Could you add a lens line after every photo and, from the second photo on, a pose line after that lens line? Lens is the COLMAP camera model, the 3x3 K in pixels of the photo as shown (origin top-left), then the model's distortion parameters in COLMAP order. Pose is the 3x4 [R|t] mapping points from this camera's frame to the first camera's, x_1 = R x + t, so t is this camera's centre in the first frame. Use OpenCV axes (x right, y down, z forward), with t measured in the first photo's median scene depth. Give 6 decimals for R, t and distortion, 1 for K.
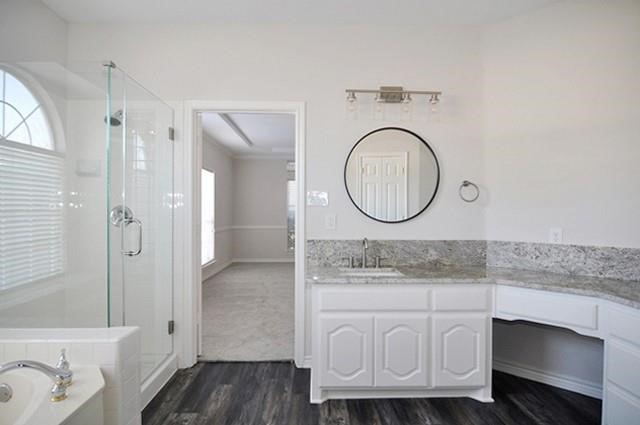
lens RADIAL K [[356.1, 0, 320.0], [0, 356.1, 212.5], [0, 0, 1]] dist [-0.023520, -0.000329]
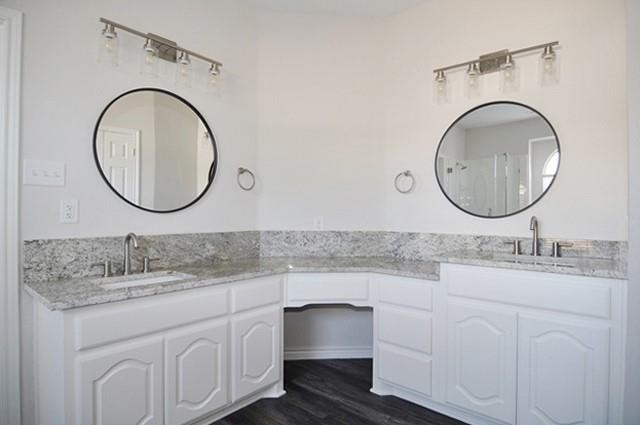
lens RADIAL K [[356.1, 0, 320.0], [0, 356.1, 212.5], [0, 0, 1]] dist [-0.023520, -0.000329]
pose [[0.657487, 0.001338, 0.753465, -0.167825], [-0.002955, 0.999995, 0.000804, 0.029740], [-0.753460, -0.002755, 0.657488, 0.251534]]
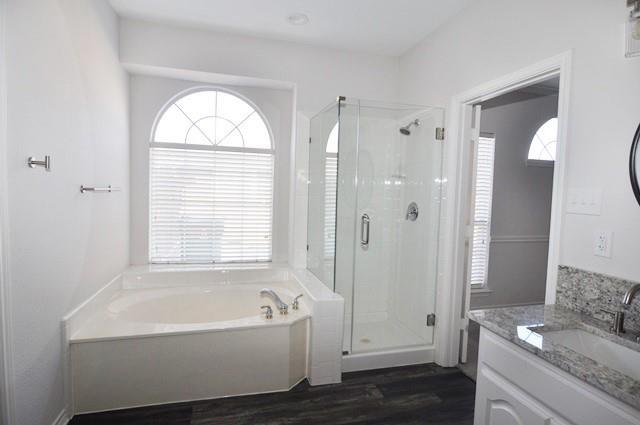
lens RADIAL K [[339.5, 0, 320.0], [0, 339.5, 212.5], [0, 0, 1]] dist [-0.021052, 0.000650]
pose [[0.242919, 0.061985, -0.968064, 0.487041], [-0.040129, 0.997744, 0.053816, -0.037758], [0.969216, 0.025774, 0.244859, 0.459274]]
